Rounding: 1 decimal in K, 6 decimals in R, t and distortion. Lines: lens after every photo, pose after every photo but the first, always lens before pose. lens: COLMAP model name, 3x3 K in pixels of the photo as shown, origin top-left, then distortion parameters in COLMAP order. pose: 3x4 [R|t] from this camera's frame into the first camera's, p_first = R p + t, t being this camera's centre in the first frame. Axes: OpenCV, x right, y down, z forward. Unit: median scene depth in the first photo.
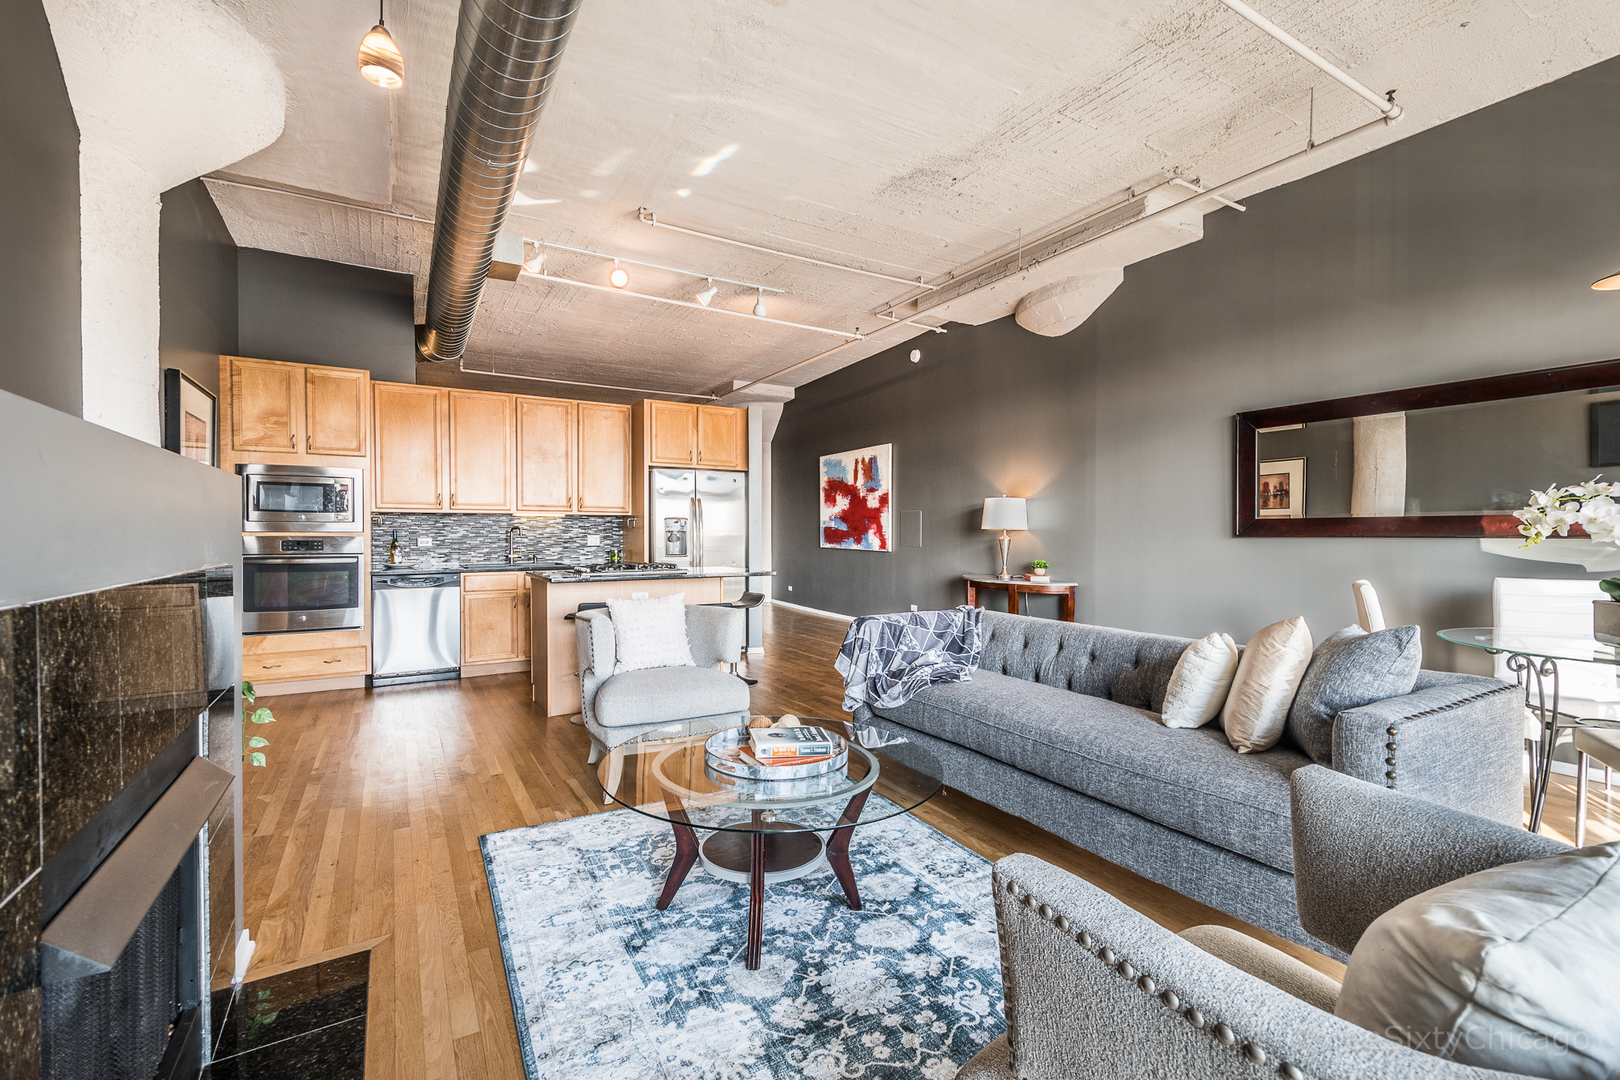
lens RADIAL K [[717.3, 0, 794.7], [0, 717.3, 548.3], [0, 0, 1]] dist [0.026821, -0.007486]
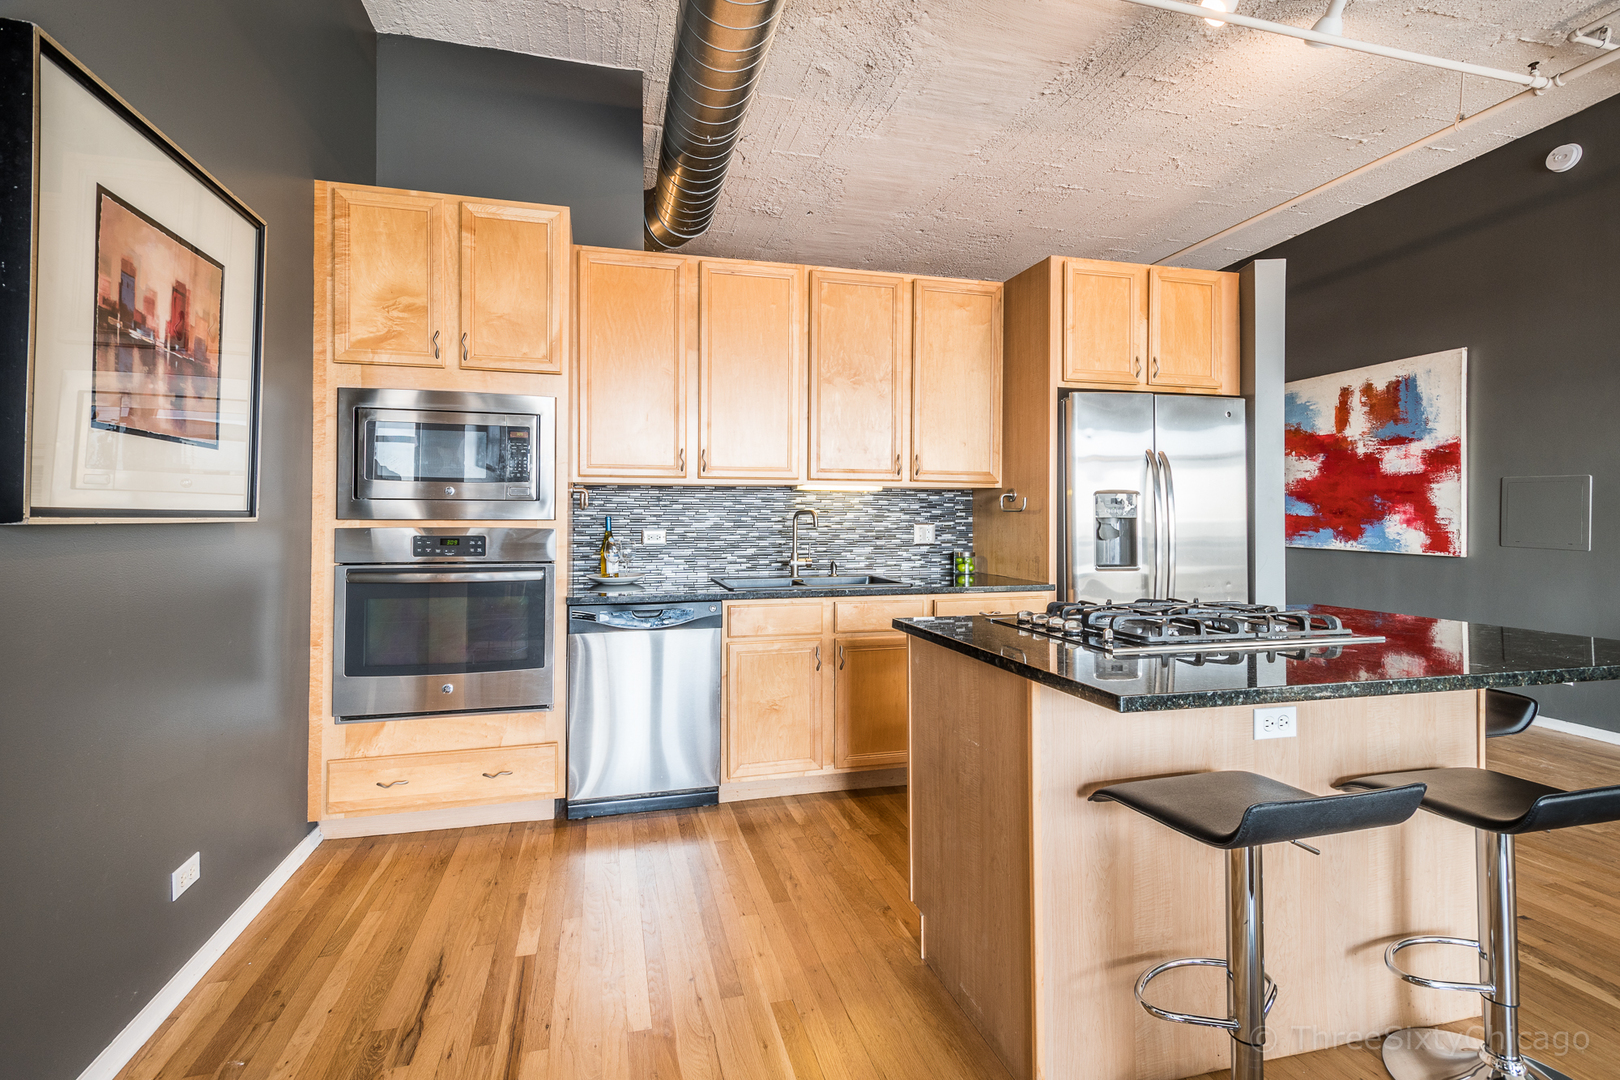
lens RADIAL K [[717.3, 0, 759.2], [0, 717.3, 515.1], [0, 0, 1]] dist [0.026821, -0.007486]
pose [[0.956992, 0.001072, -0.290114, -0.263951], [-0.007904, 0.999718, -0.022380, -0.013474], [0.290008, 0.023710, 0.956730, 0.472880]]
